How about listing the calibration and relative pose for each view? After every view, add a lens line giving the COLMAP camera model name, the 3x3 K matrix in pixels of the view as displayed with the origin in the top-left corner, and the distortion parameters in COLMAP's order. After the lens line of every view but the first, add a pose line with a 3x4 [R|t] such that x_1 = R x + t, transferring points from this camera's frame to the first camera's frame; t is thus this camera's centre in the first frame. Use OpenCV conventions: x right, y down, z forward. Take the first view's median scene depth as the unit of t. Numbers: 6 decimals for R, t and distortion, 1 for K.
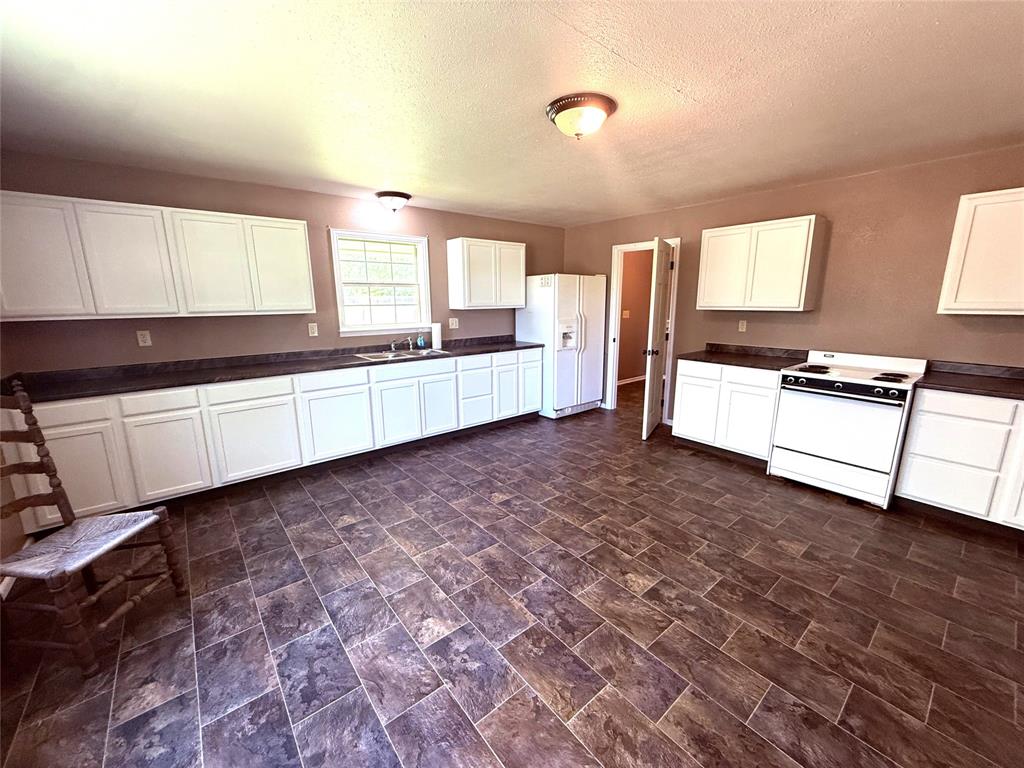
lens RADIAL K [[406.9, 0, 505.8], [0, 406.9, 375.9], [0, 0, 1]] dist [0.008784, -0.000351]
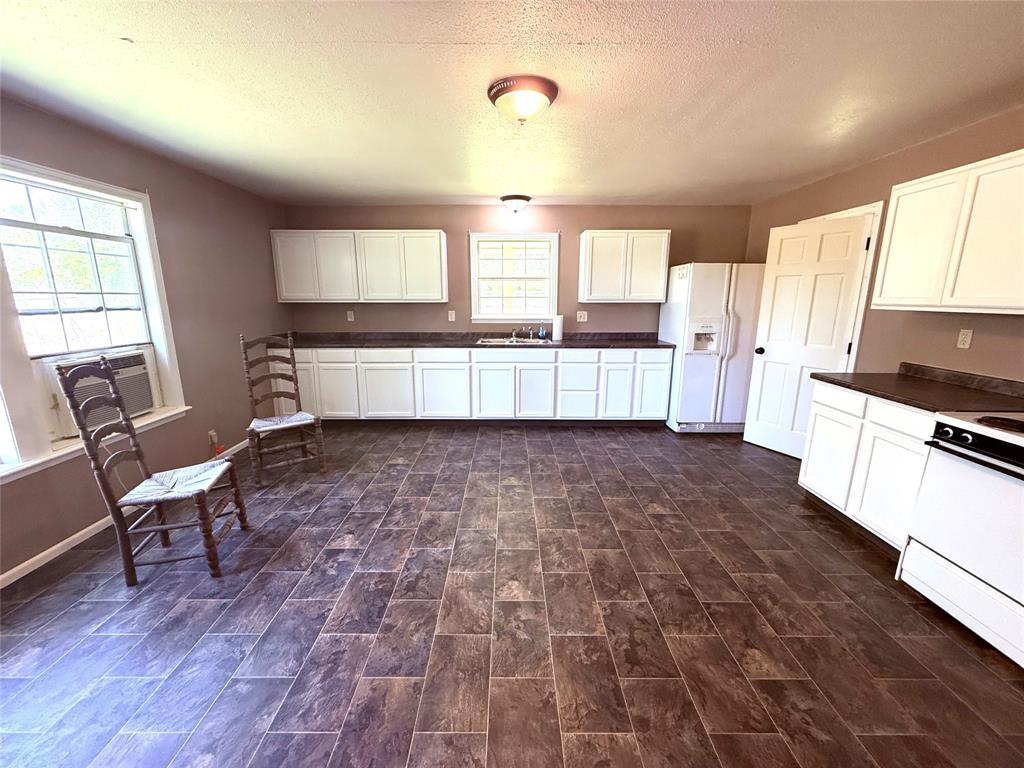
lens RADIAL K [[400.2, 0, 511.4], [0, 400.2, 380.4], [0, 0, 1]] dist [0.002245, -0.000064]
pose [[0.780503, 0.140103, -0.609250, 0.407244], [-0.123150, 0.989925, 0.069877, -0.022467], [0.612902, 0.020489, 0.789893, 0.125430]]
